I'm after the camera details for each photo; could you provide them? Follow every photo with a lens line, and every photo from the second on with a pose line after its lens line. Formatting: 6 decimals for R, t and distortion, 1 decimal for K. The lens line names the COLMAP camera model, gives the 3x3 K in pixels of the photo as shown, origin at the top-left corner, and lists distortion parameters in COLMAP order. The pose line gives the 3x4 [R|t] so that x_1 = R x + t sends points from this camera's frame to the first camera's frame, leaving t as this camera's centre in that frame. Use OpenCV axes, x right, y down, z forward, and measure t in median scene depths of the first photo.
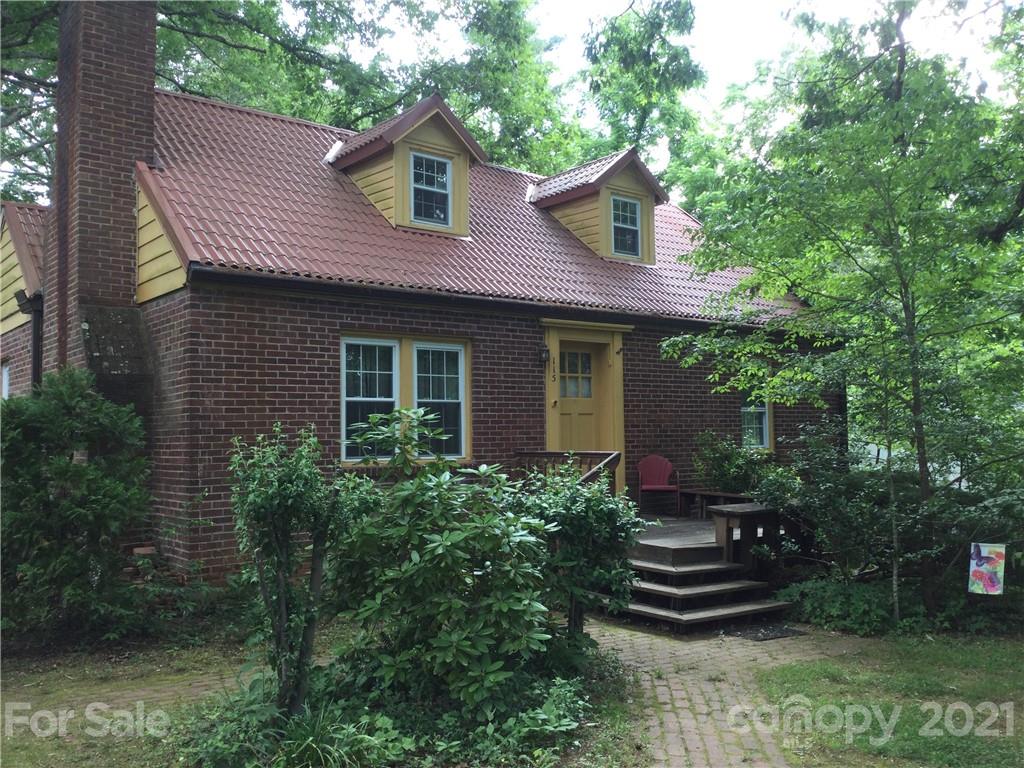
lens RADIAL K [[916.9, 0, 514.1], [0, 916.9, 386.7], [0, 0, 1]] dist [0.150152, -0.289494]
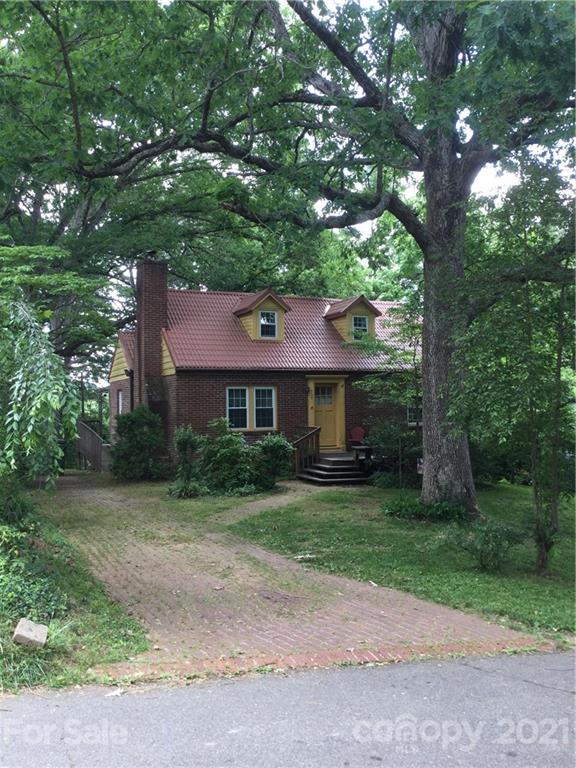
lens RADIAL K [[692.8, 0, 284.7], [0, 692.8, 387.5], [0, 0, 1]] dist [0.125177, -0.226459]
pose [[0.970593, -0.006222, -0.240647, 0.499329], [0.013809, 0.999459, 0.029854, -0.110543], [0.240331, -0.032299, 0.970154, -1.043796]]
